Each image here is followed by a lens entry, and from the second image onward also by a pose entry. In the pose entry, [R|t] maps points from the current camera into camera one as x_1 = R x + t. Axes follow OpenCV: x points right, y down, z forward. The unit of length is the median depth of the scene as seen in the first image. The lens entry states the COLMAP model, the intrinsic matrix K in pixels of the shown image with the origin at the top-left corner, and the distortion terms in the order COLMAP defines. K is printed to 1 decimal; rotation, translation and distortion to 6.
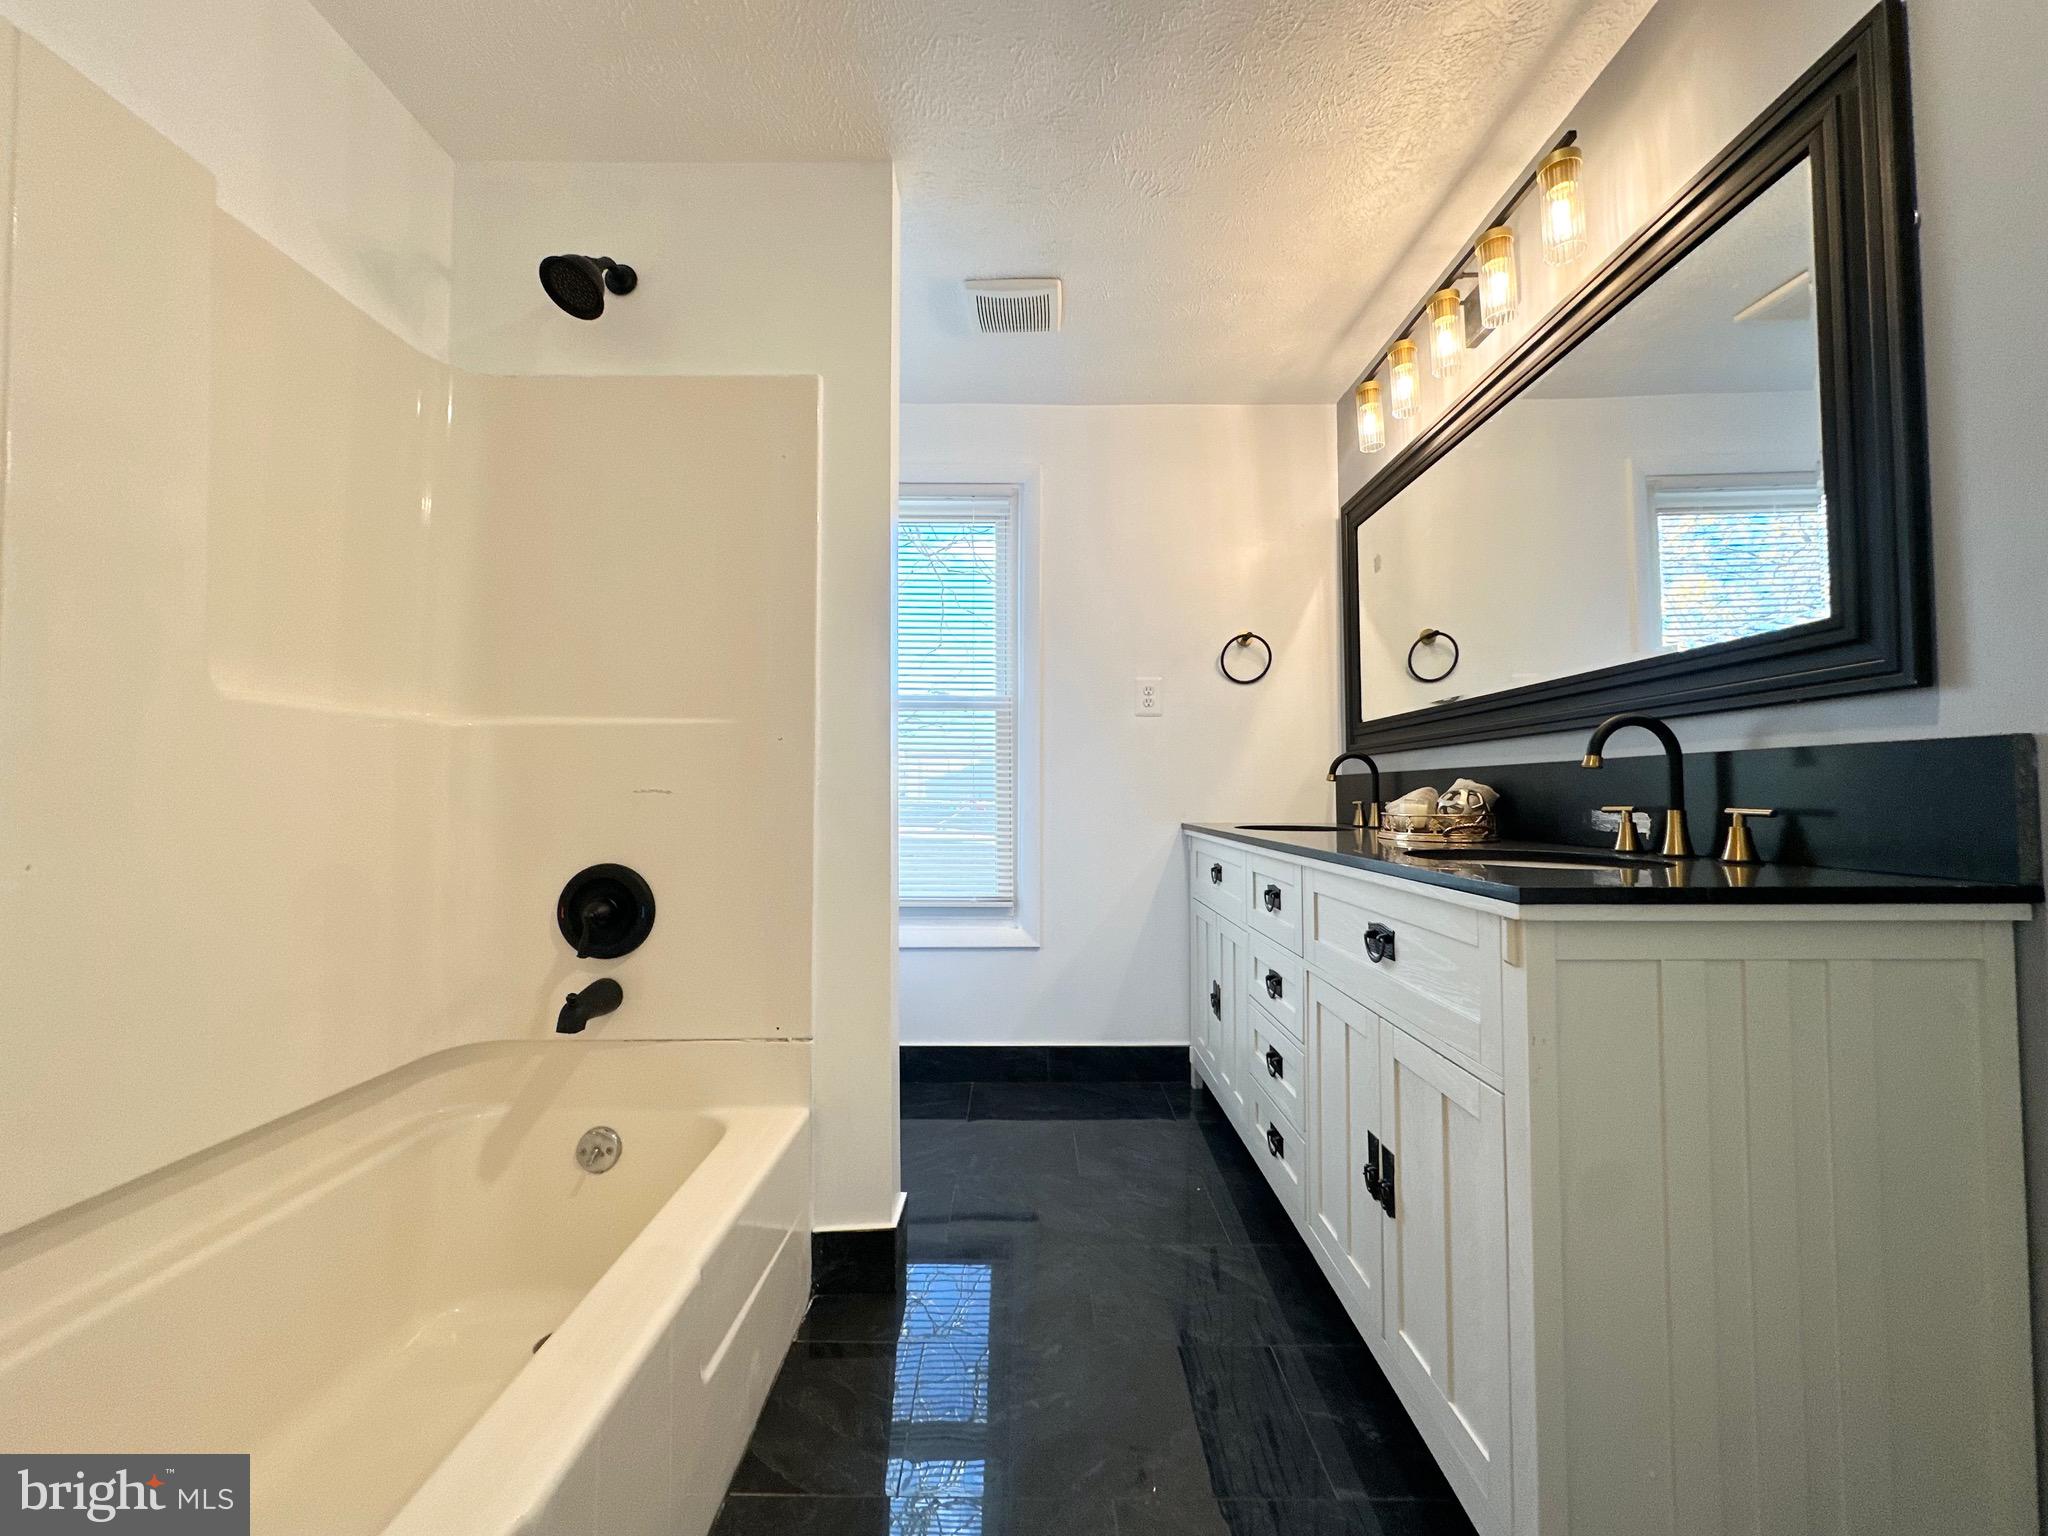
lens RADIAL K [[815.5, 0, 1024.0], [0, 815.5, 768.0], [0, 0, 1]] dist [0.000119, 0.000065]
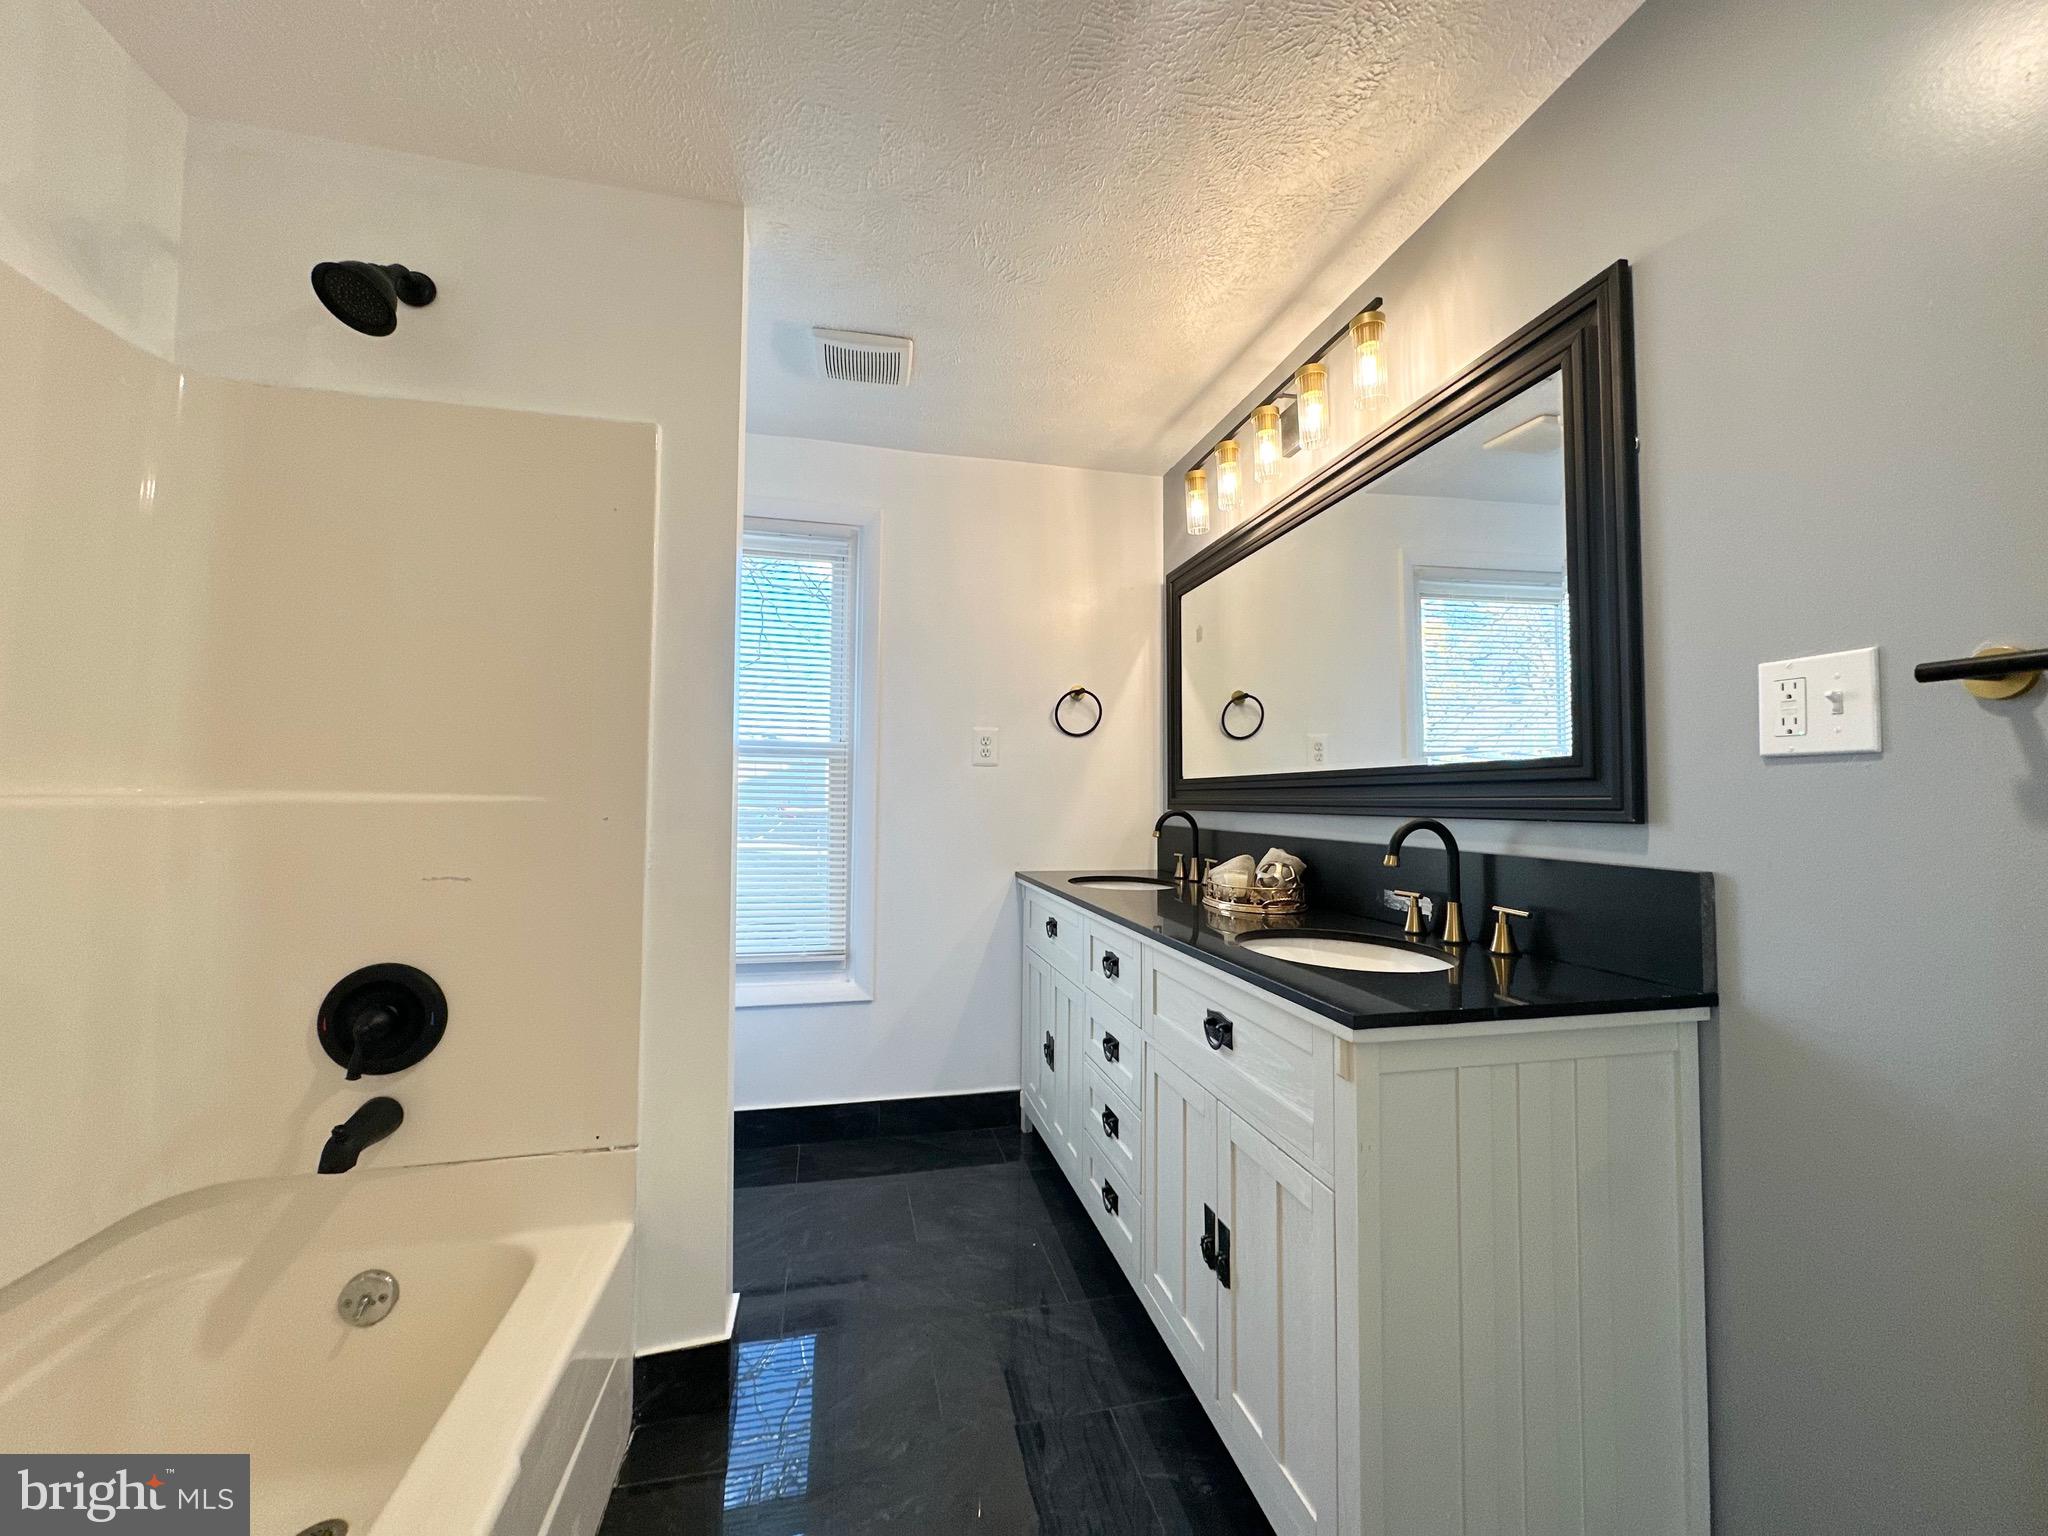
lens RADIAL K [[815.5, 0, 1024.0], [0, 815.5, 768.0], [0, 0, 1]] dist [0.000119, 0.000065]
pose [[0.973920, 0.016873, 0.226263, -0.048756], [-0.015830, 0.999854, -0.006422, -0.091669], [-0.226339, 0.002673, 0.974045, 0.003078]]
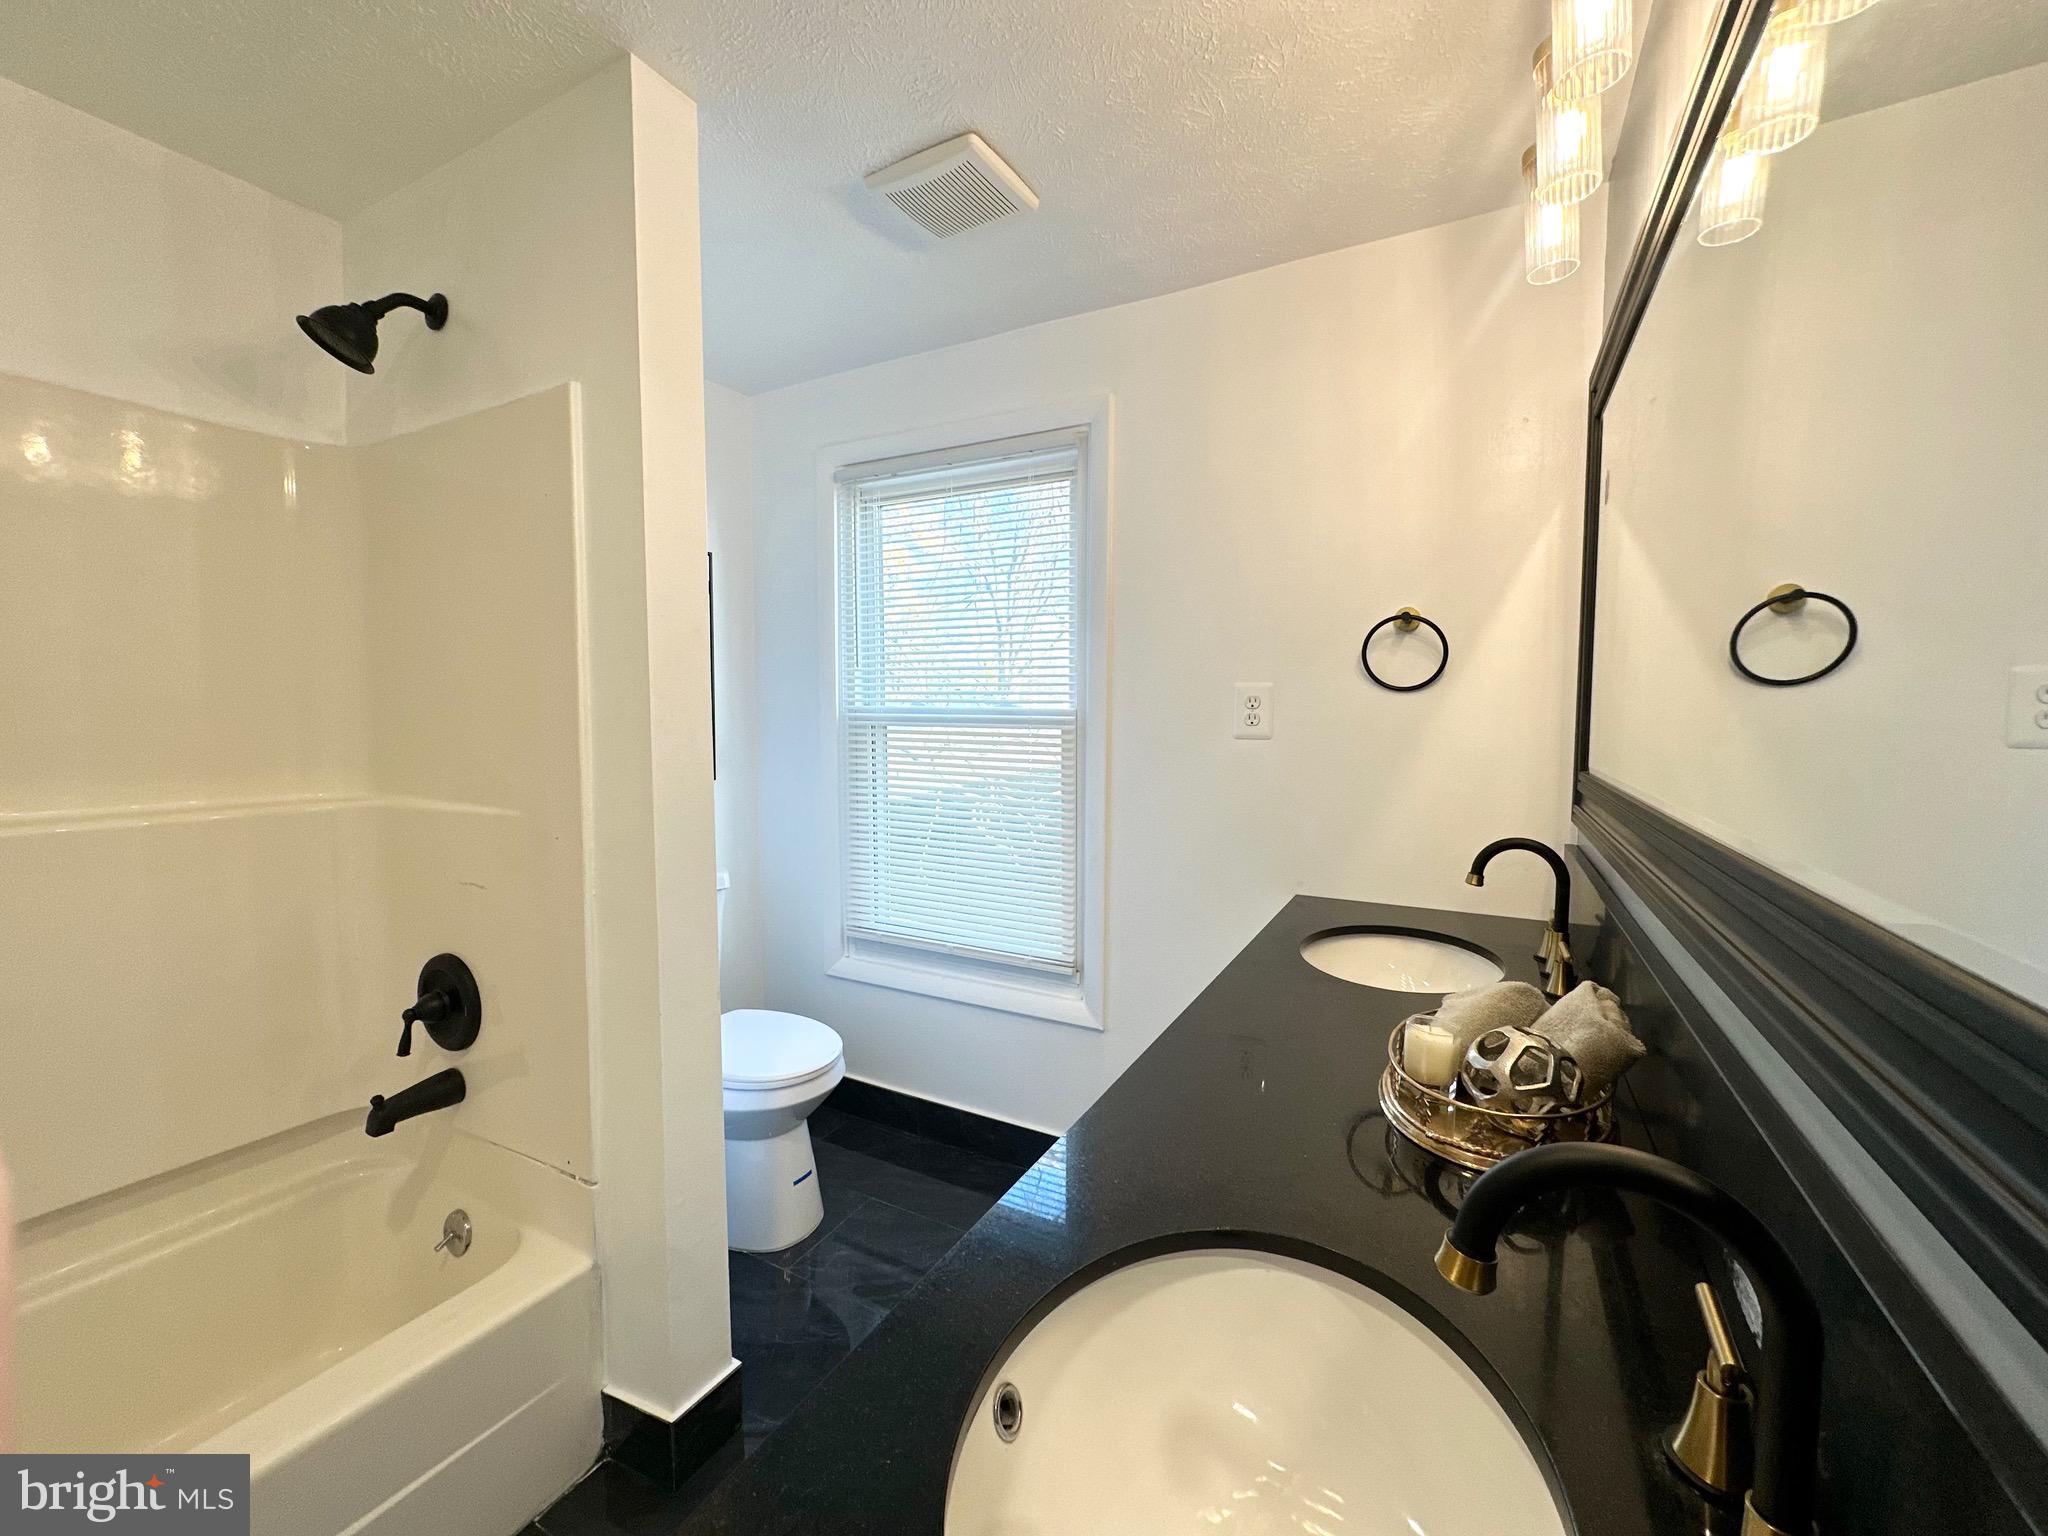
lens RADIAL K [[816.9, 0, 1026.3], [0, 816.9, 771.1], [0, 0, 1]] dist [-0.001866, -0.000209]
pose [[0.878409, 0.036305, -0.476529, 0.525079], [0.013306, 0.994866, 0.100323, -0.180519], [0.477725, -0.094466, 0.873416, 0.483824]]
